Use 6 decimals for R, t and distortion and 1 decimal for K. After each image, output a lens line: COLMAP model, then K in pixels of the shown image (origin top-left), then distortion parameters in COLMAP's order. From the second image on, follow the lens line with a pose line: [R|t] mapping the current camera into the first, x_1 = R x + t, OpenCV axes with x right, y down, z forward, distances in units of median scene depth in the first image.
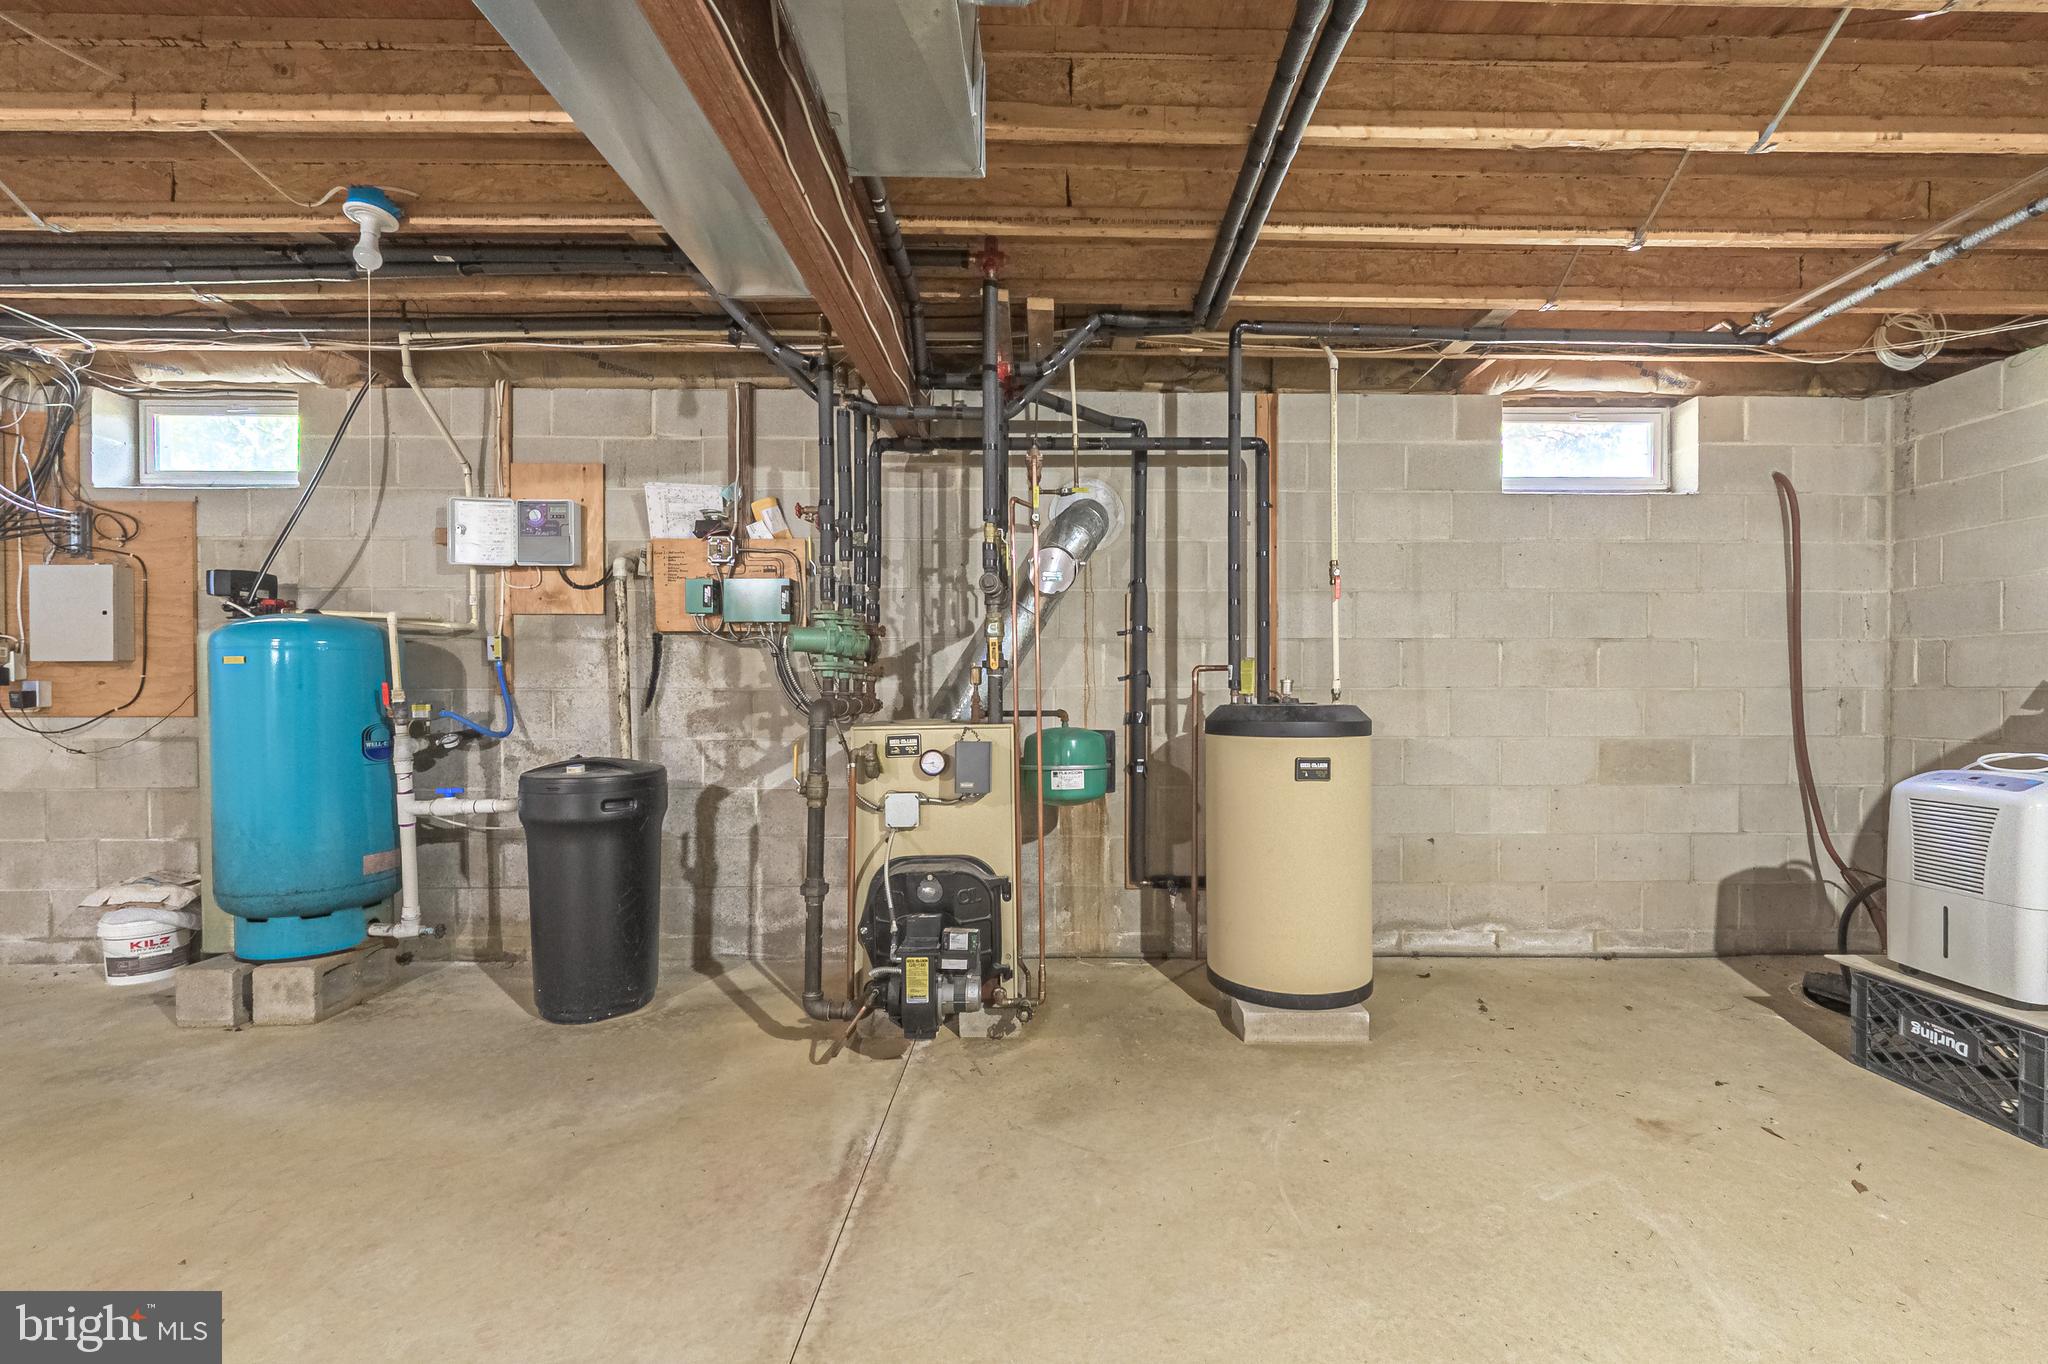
lens RADIAL K [[807.2, 0, 1021.0], [0, 807.2, 684.0], [0, 0, 1]] dist [-0.000274, 0.000161]
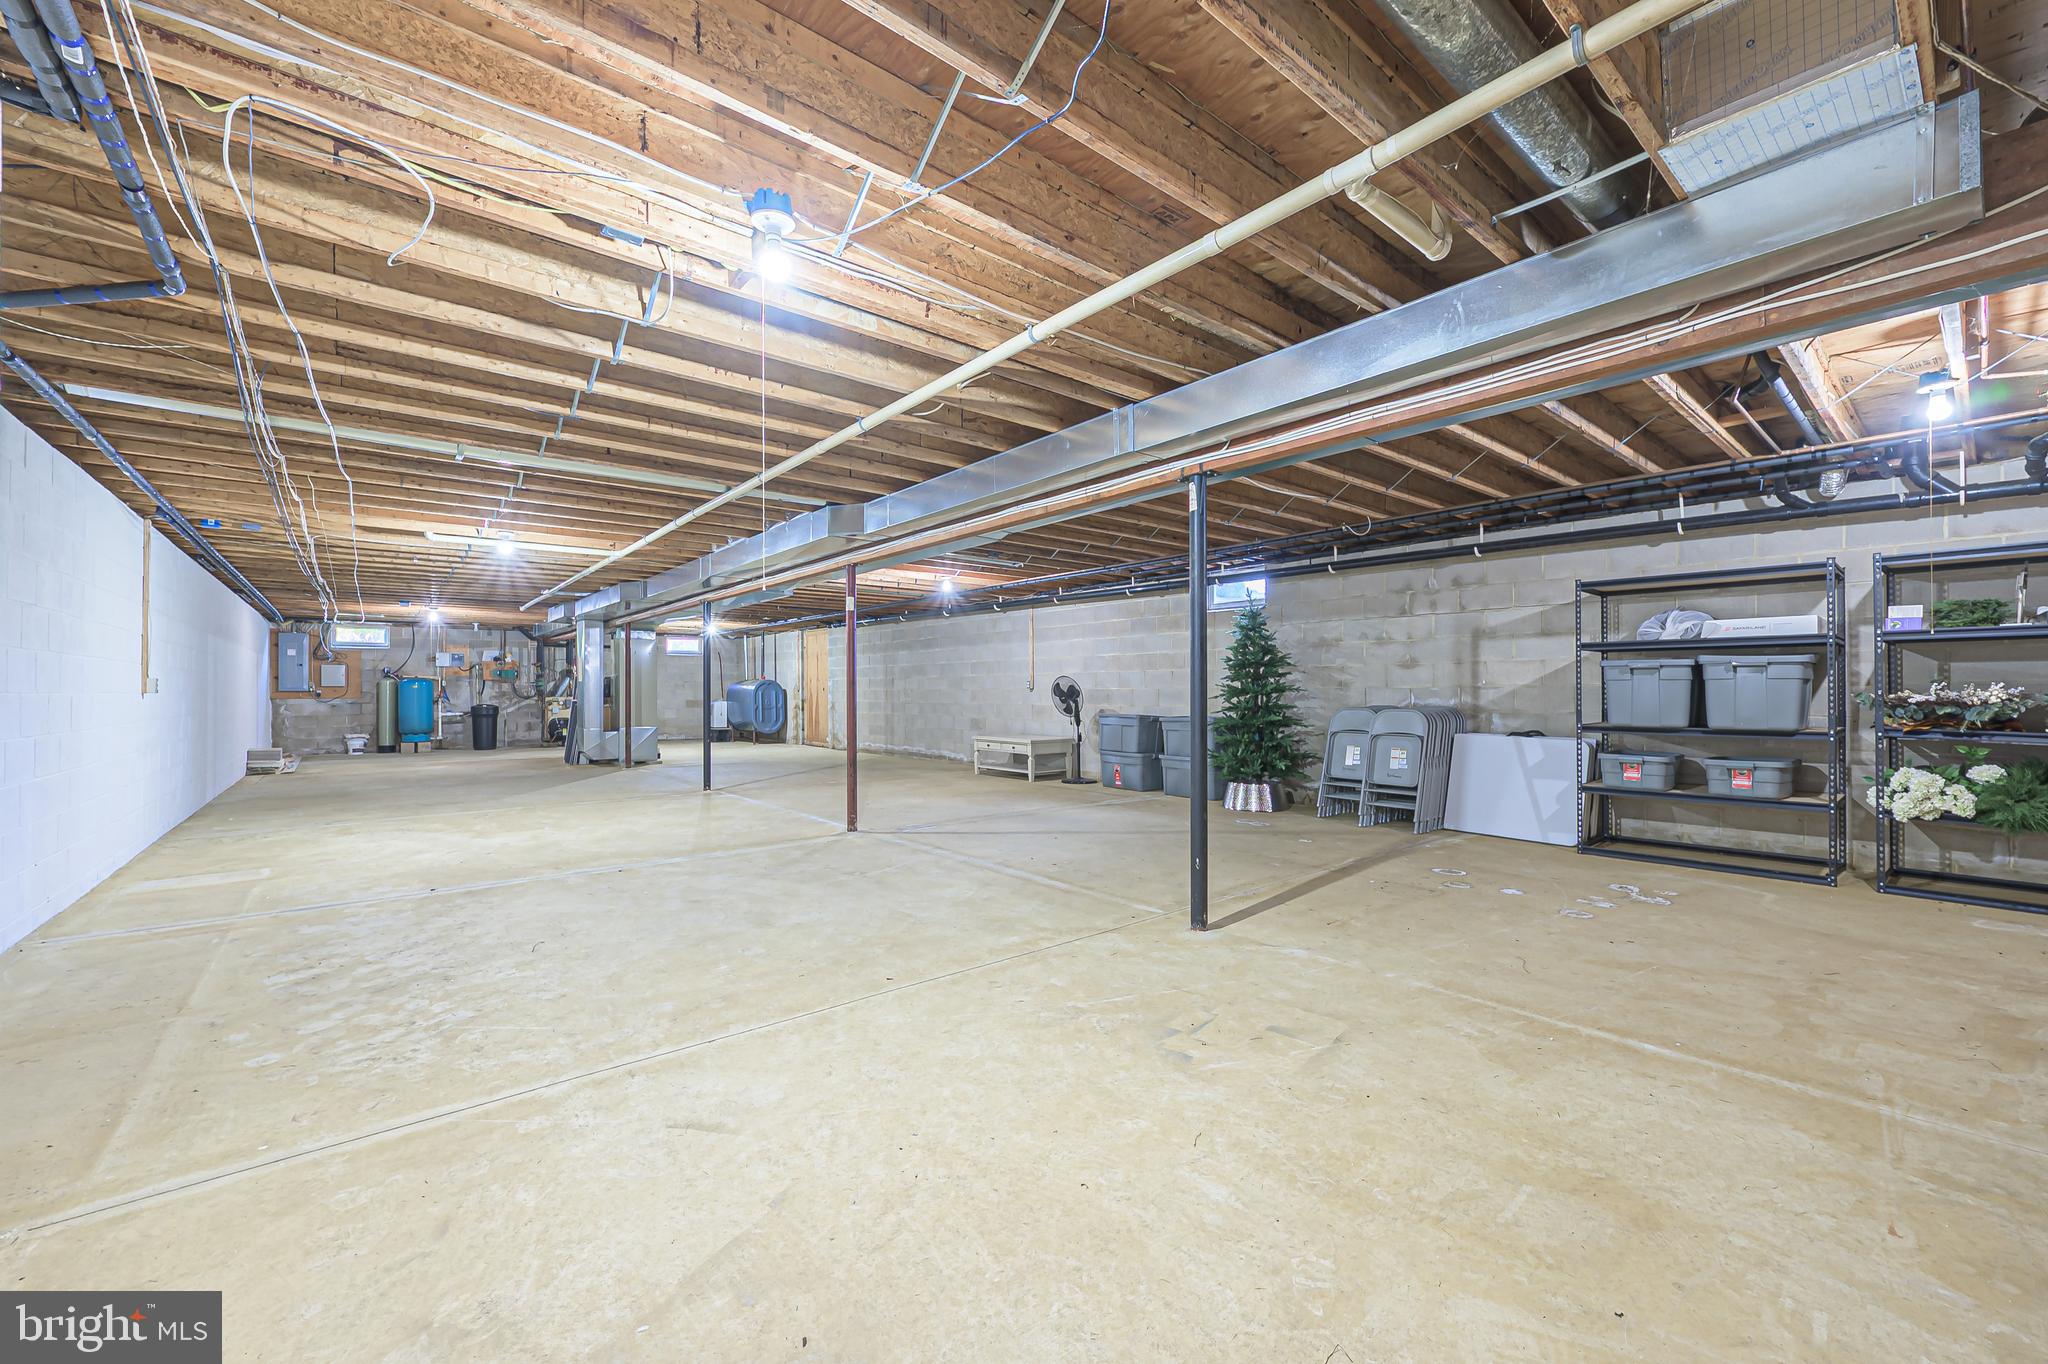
lens RADIAL K [[807.2, 0, 1021.0], [0, 807.2, 684.0], [0, 0, 1]] dist [-0.000274, 0.000161]
pose [[0.776848, 0.002013, 0.629685, -1.001019], [0.002137, 0.999981, -0.005833, -0.004931], [-0.629684, 0.005877, 0.776829, -4.851290]]
